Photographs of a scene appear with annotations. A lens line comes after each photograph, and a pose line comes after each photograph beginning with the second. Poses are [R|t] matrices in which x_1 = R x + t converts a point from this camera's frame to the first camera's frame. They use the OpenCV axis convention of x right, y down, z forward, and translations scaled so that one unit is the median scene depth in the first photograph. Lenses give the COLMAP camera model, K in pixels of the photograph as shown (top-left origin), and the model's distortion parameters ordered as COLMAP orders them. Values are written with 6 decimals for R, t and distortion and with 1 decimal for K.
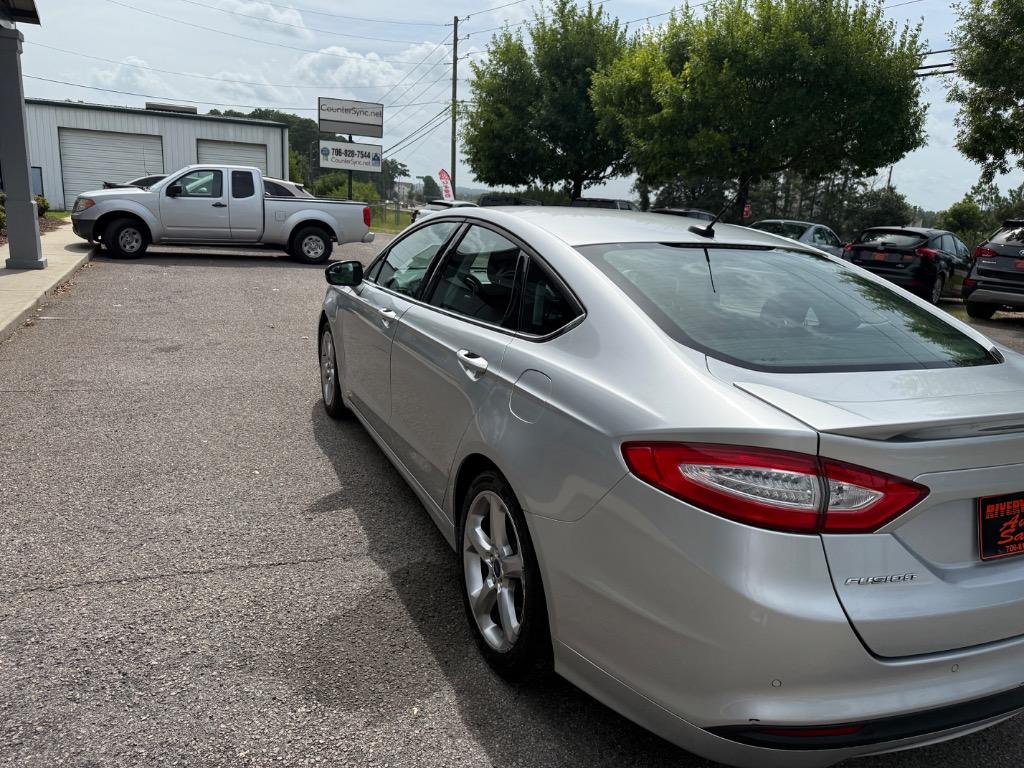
lens RADIAL K [[719.3, 0, 508.2], [0, 719.3, 385.4], [0, 0, 1]] dist [0.023777, -0.038784]
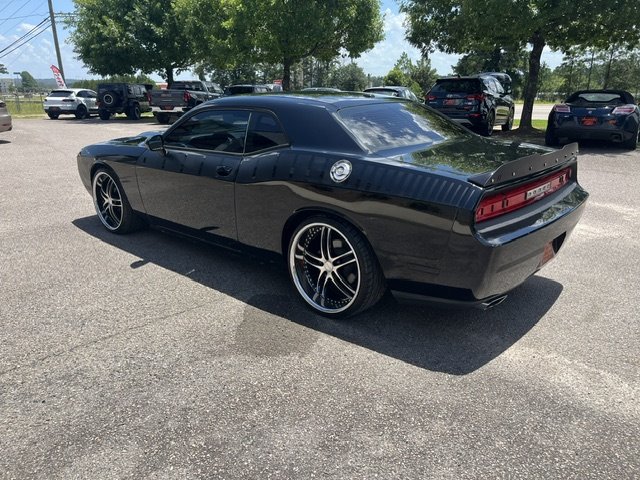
lens RADIAL K [[481.1, 0, 326.9], [0, 481.1, 239.4], [0, 0, 1]] dist [0.083069, -0.118511]
pose [[0.908380, -0.186163, 0.374419, -0.047348], [0.160835, 0.982094, 0.098098, 0.002630], [-0.385977, -0.028890, 0.922056, -0.020897]]
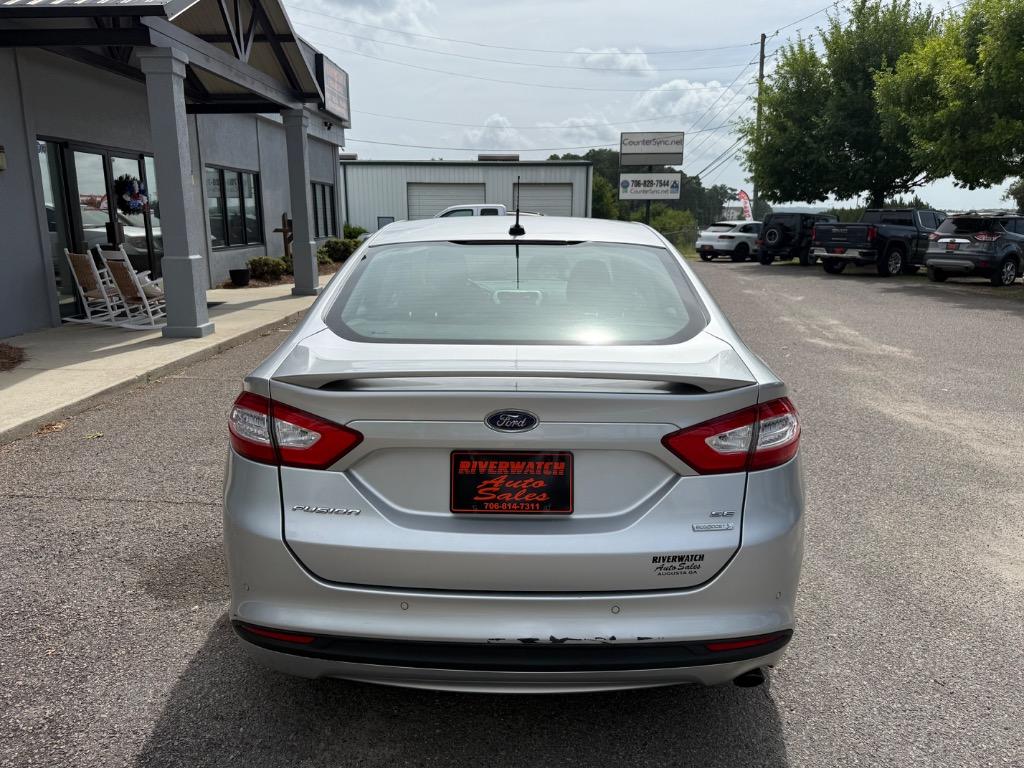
lens RADIAL K [[713.1, 0, 517.6], [0, 713.1, 387.1], [0, 0, 1]] dist [0.066833, -0.084368]
pose [[0.907946, 0.033573, -0.417741, 0.080000], [-0.048287, 0.998528, -0.024700, 0.005318], [0.416297, 0.042598, 0.908230, 0.004383]]
